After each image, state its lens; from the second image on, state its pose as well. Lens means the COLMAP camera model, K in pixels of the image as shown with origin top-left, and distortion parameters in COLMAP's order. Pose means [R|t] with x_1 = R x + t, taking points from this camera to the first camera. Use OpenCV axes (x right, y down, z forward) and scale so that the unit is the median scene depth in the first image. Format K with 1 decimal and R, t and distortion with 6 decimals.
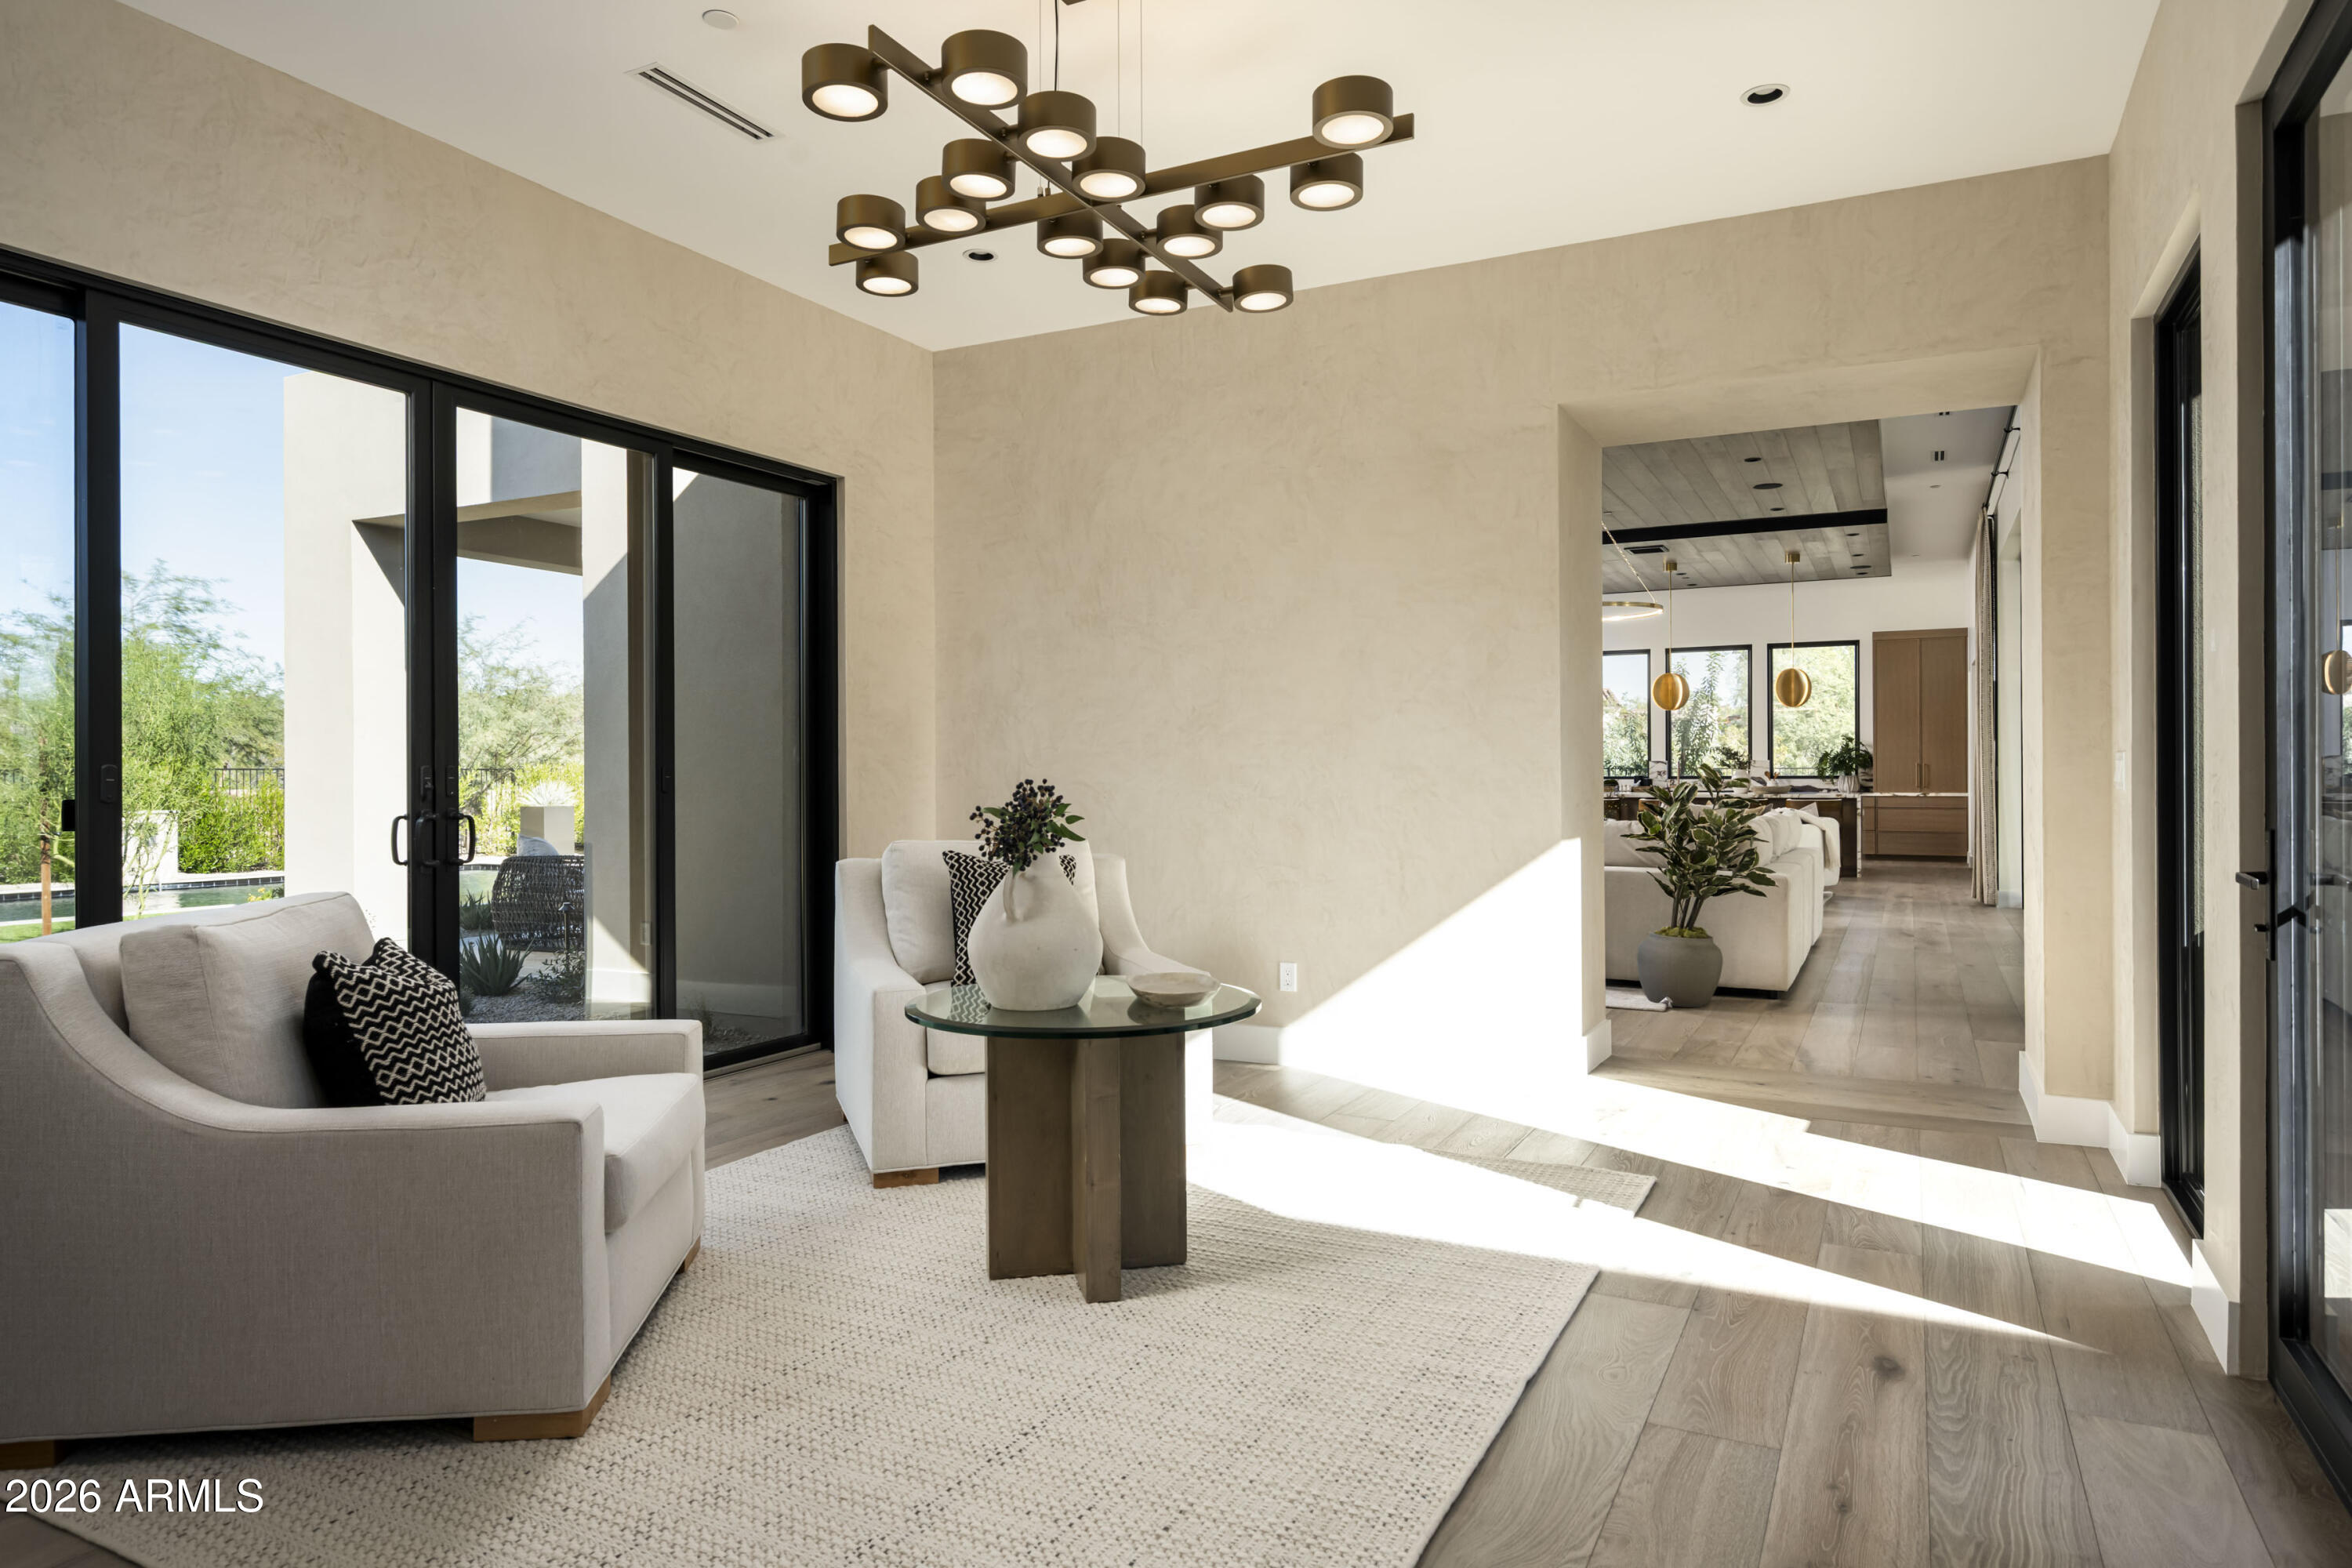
lens RADIAL K [[1419.4, 0, 1165.7], [0, 1419.4, 772.1], [0, 0, 1]] dist [-0.018856, 0.000042]
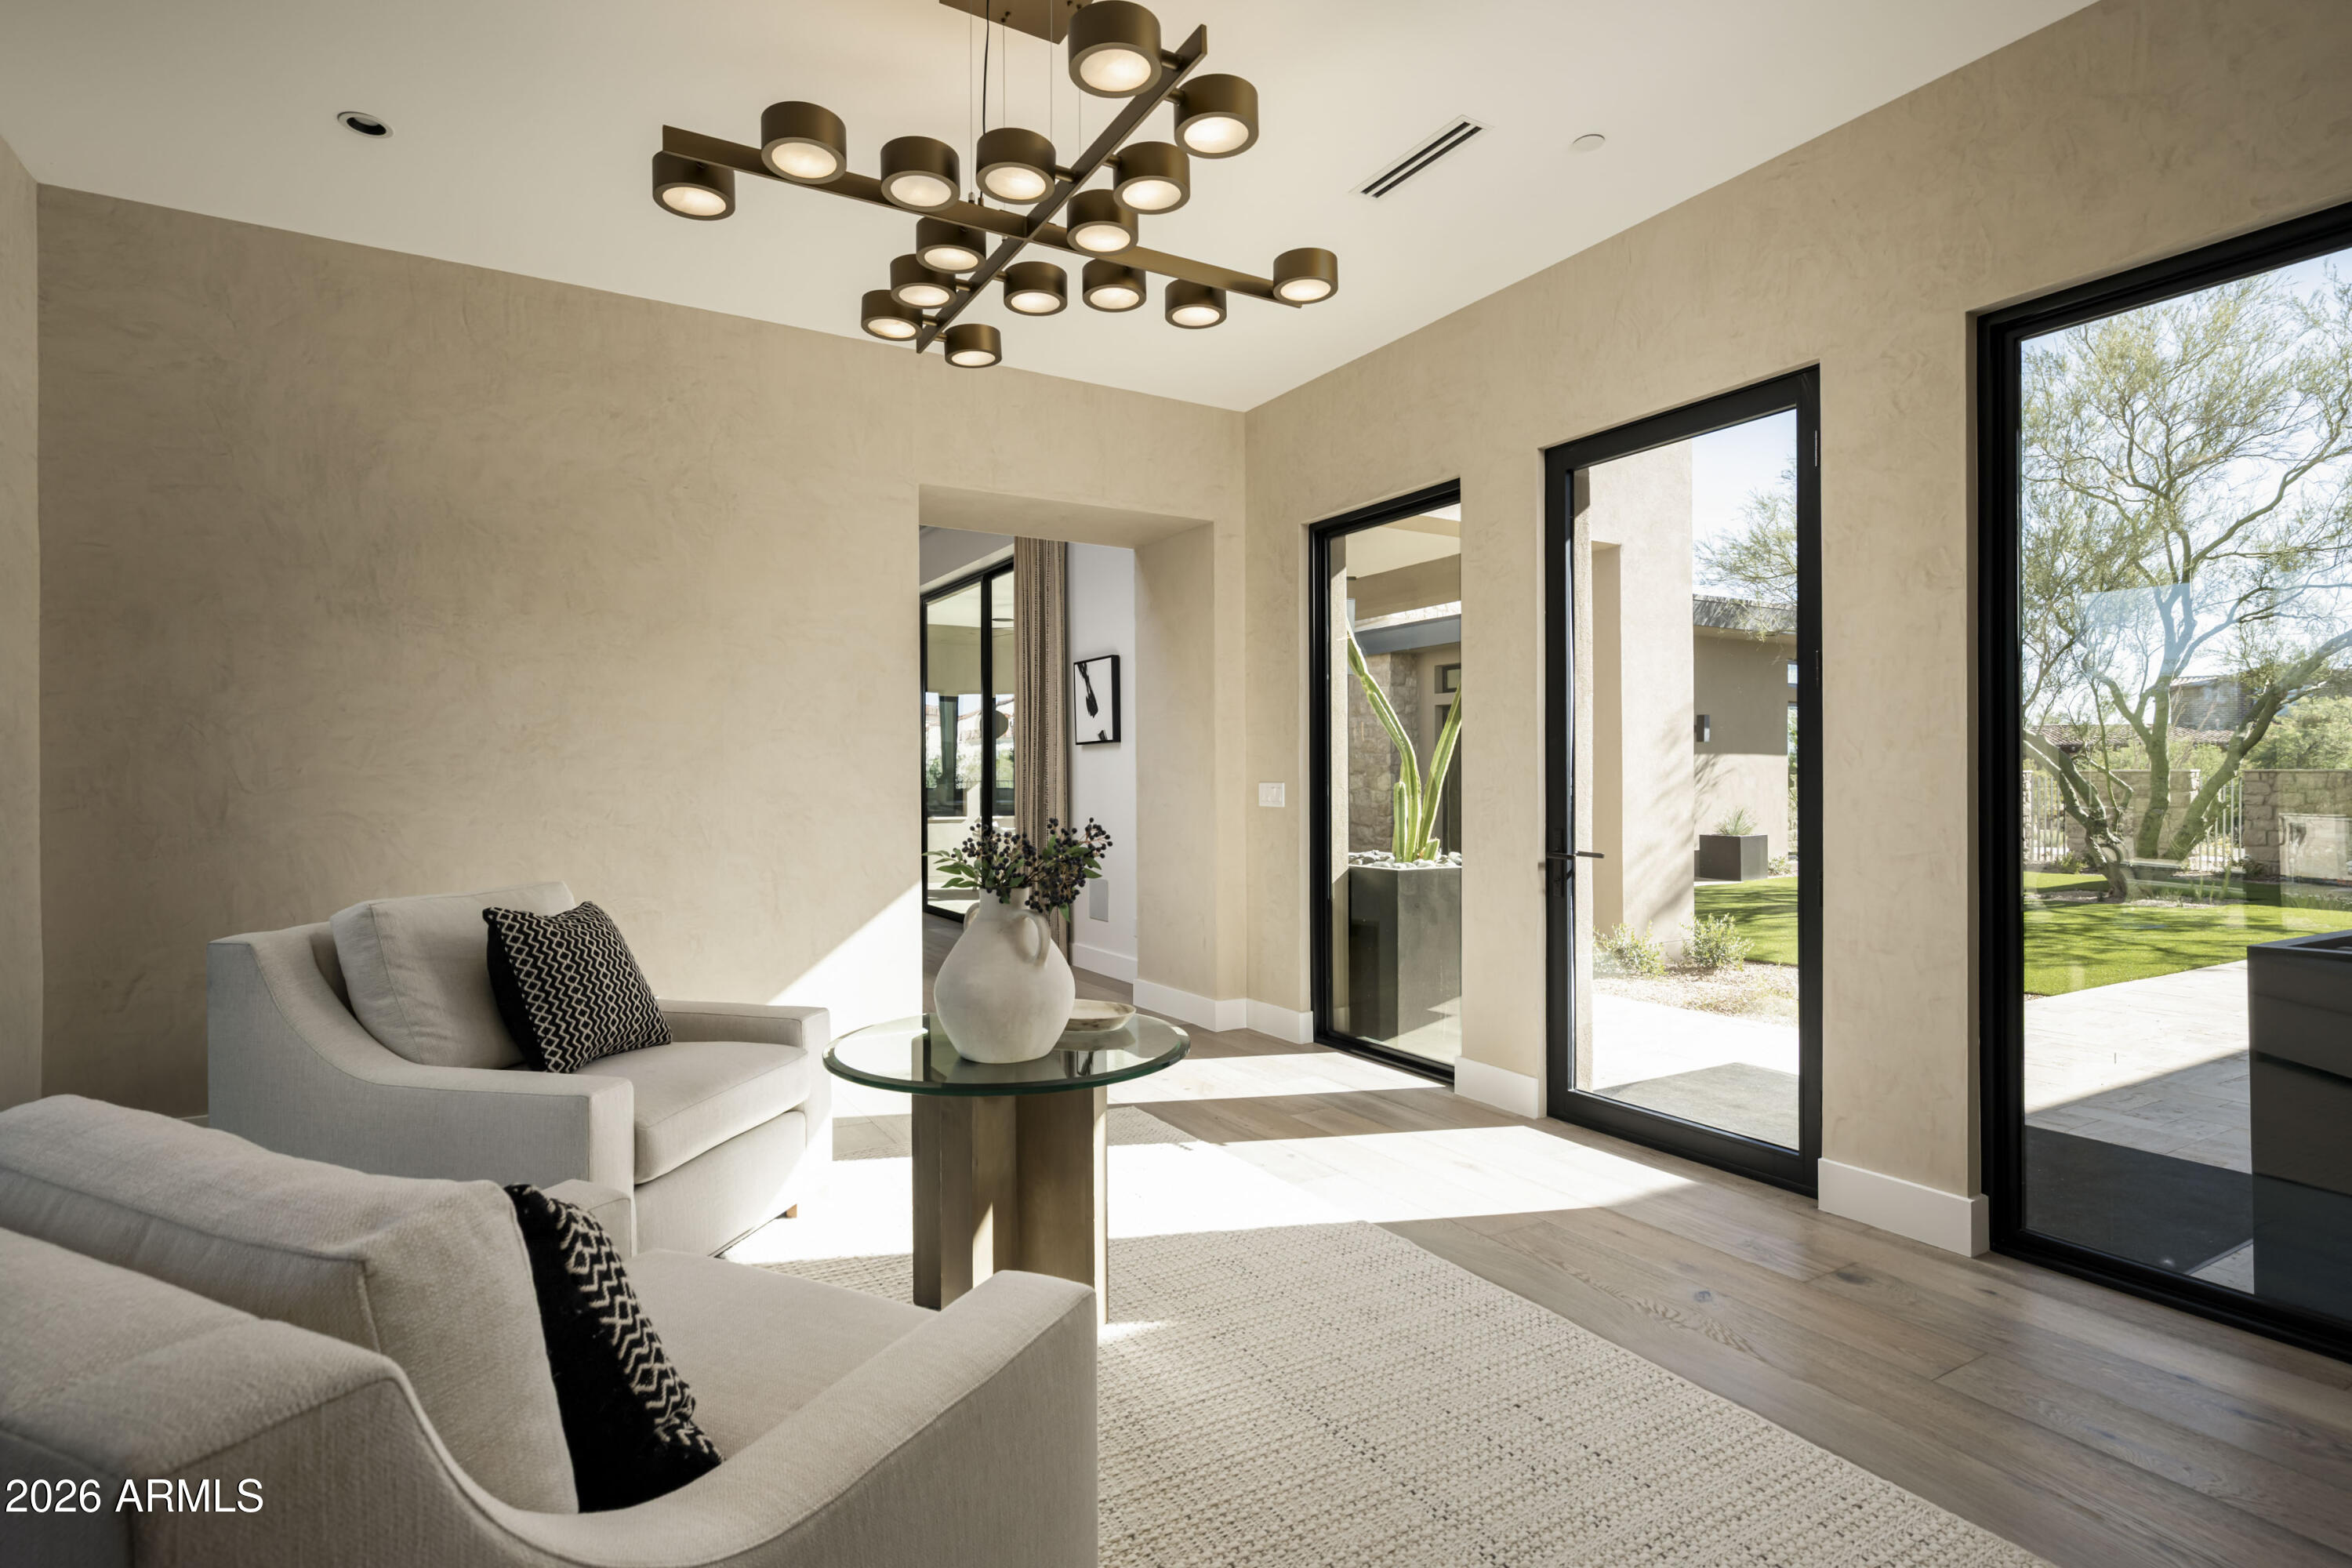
lens RADIAL K [[1176.0, 0, 1176.0], [0, 1176.0, 784.0], [0, 0, 1]] dist [0.000459, 0.000290]
pose [[0.526694, -0.000325, 0.850055, -0.636001], [-0.002273, 0.999996, 0.001790, -0.018622], [-0.850052, -0.002875, 0.526691, 0.434127]]
